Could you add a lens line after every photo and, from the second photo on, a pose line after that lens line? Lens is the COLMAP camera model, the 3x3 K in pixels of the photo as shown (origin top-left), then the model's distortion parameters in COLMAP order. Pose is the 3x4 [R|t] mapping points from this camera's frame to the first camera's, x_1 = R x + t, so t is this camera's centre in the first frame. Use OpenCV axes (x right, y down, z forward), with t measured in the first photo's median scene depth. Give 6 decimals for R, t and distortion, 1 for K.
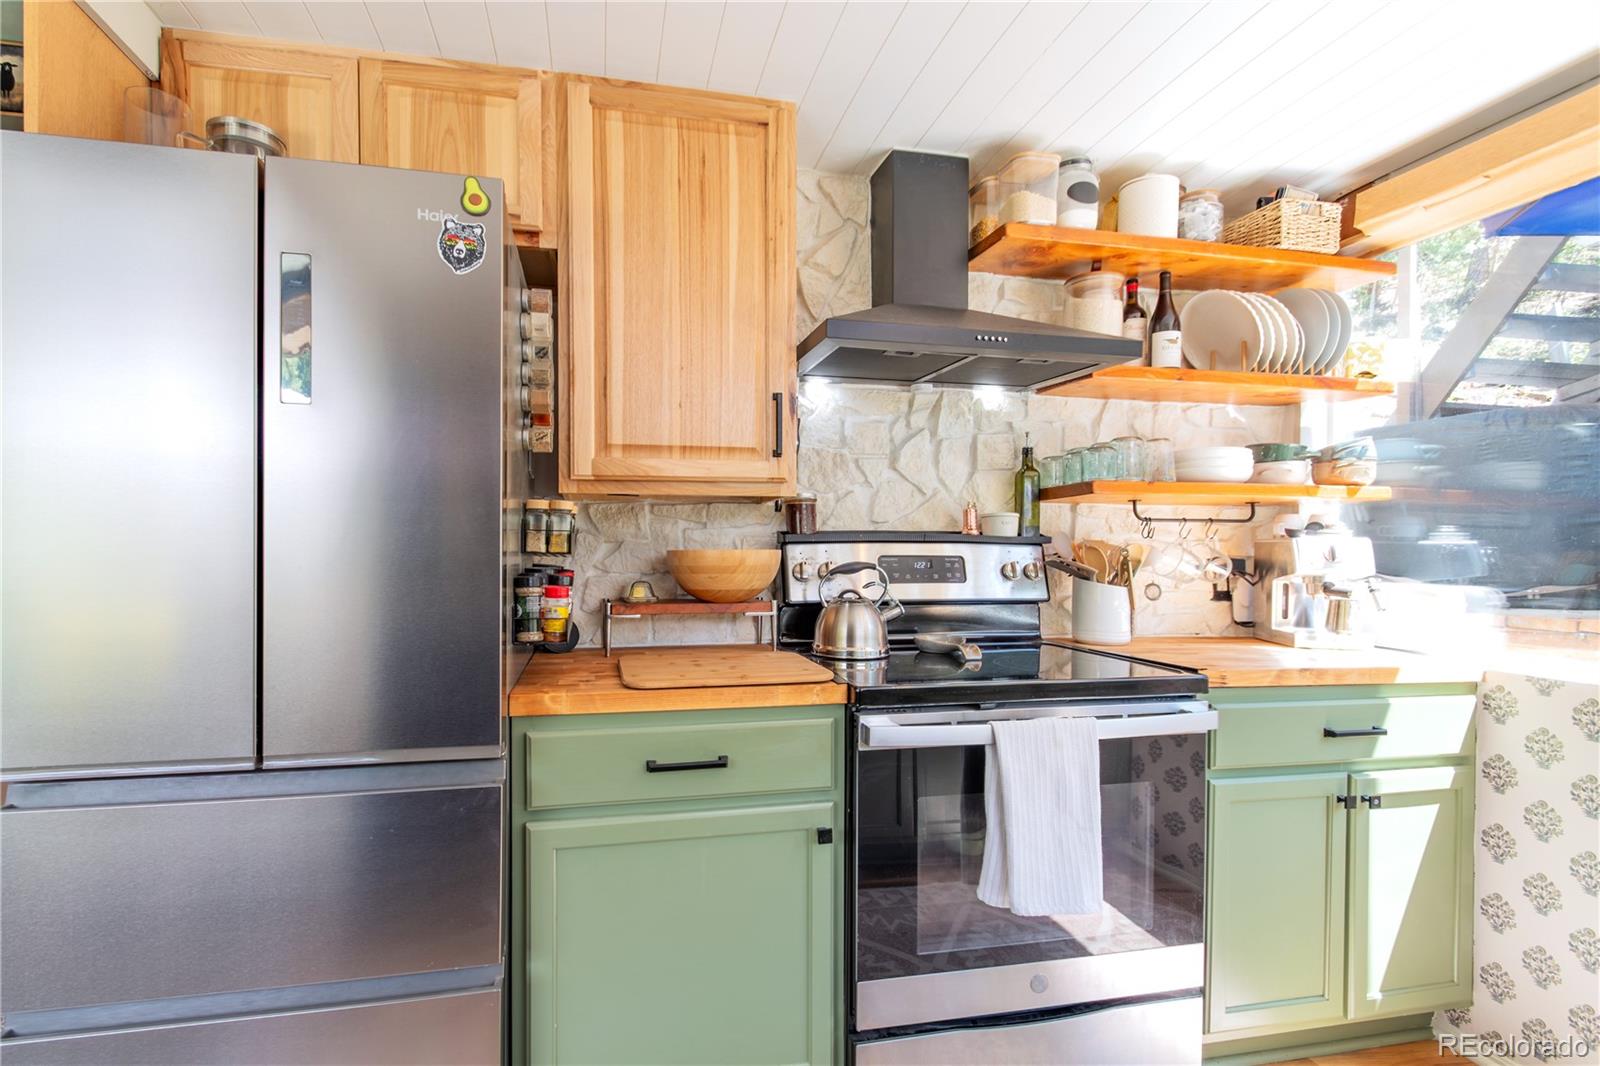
lens RADIAL K [[718.6, 0, 880.0], [0, 718.6, 549.5], [0, 0, 1]] dist [0.009765, -0.007534]
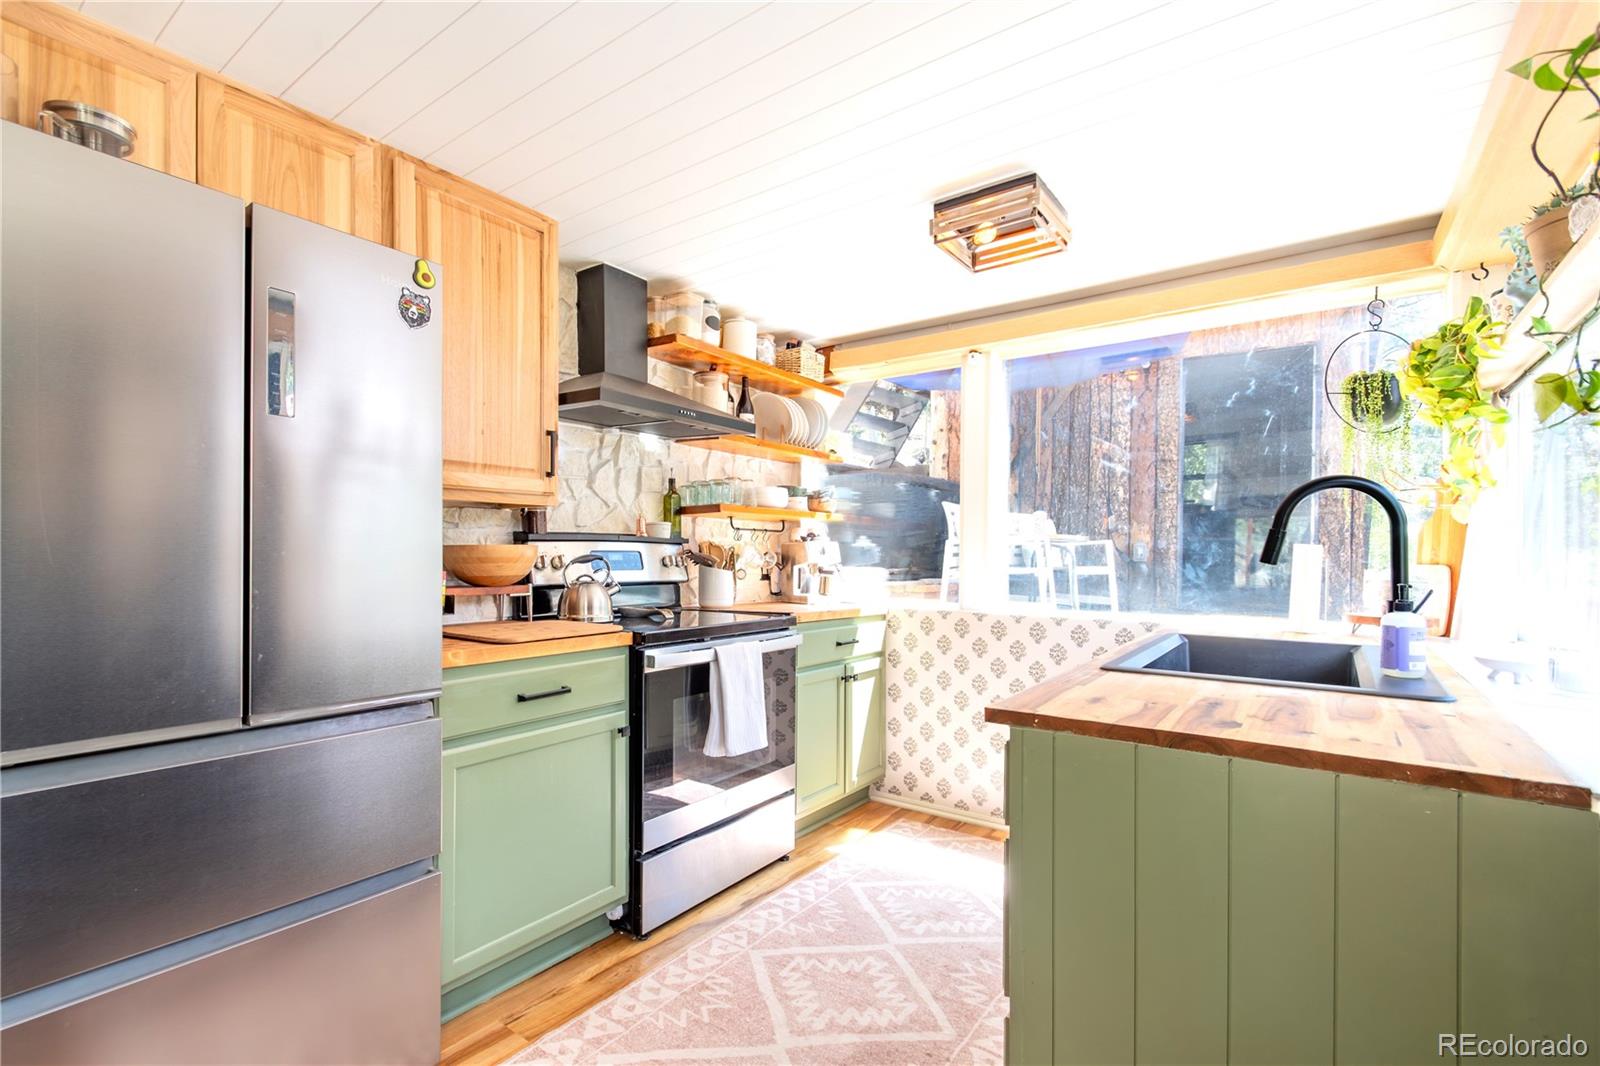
lens RADIAL K [[718.6, 0, 824.3], [0, 718.6, 546.3], [0, 0, 1]] dist [0.009765, -0.007534]
pose [[0.723565, 0.007123, 0.690220, -0.672853], [0.003073, 0.999904, -0.013540, 0.021480], [-0.690250, 0.011918, 0.723473, -0.328819]]
